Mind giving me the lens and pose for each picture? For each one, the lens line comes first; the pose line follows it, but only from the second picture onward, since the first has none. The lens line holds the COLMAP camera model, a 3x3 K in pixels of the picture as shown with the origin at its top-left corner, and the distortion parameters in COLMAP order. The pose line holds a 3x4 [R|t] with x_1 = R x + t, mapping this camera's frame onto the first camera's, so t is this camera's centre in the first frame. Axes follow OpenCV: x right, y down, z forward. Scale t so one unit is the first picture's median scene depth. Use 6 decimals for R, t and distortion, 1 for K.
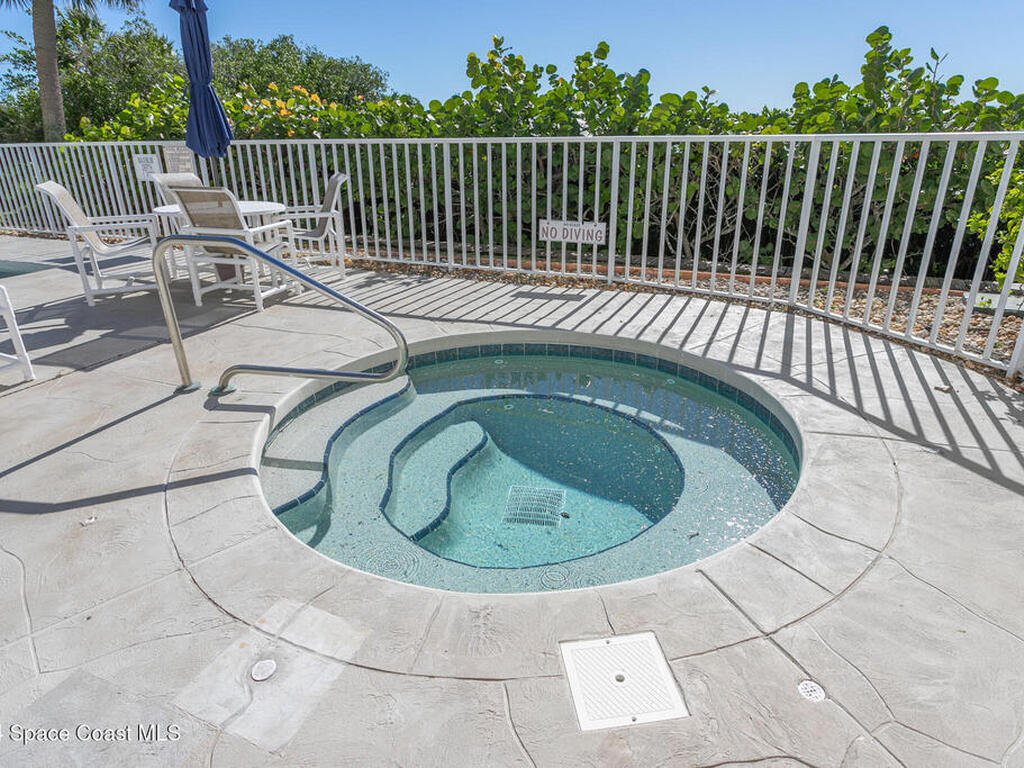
lens RADIAL K [[615.3, 0, 512.3], [0, 615.3, 380.7], [0, 0, 1]] dist [-0.004769, 0.000922]
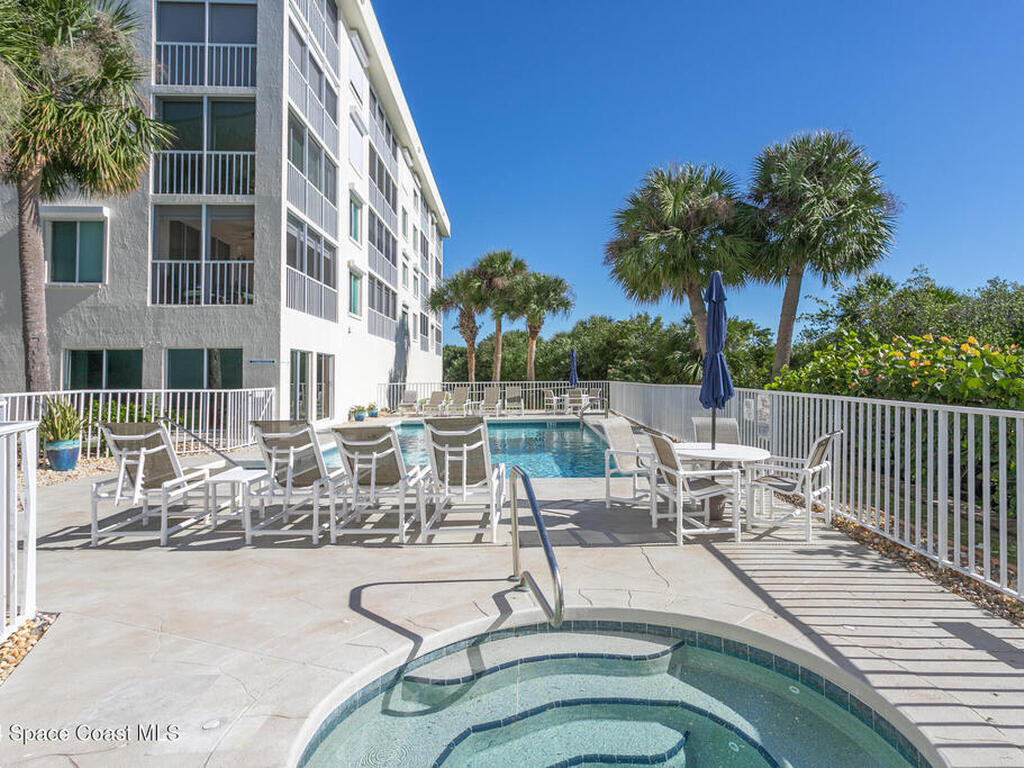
lens RADIAL K [[615.3, 0, 511.8], [0, 615.3, 377.6], [0, 0, 1]] dist [-0.004769, 0.000922]
pose [[0.400477, 0.015161, -0.916181, 0.508900], [-0.345187, 0.928698, -0.135519, -0.158209], [0.848802, 0.370526, 0.377156, 0.275535]]
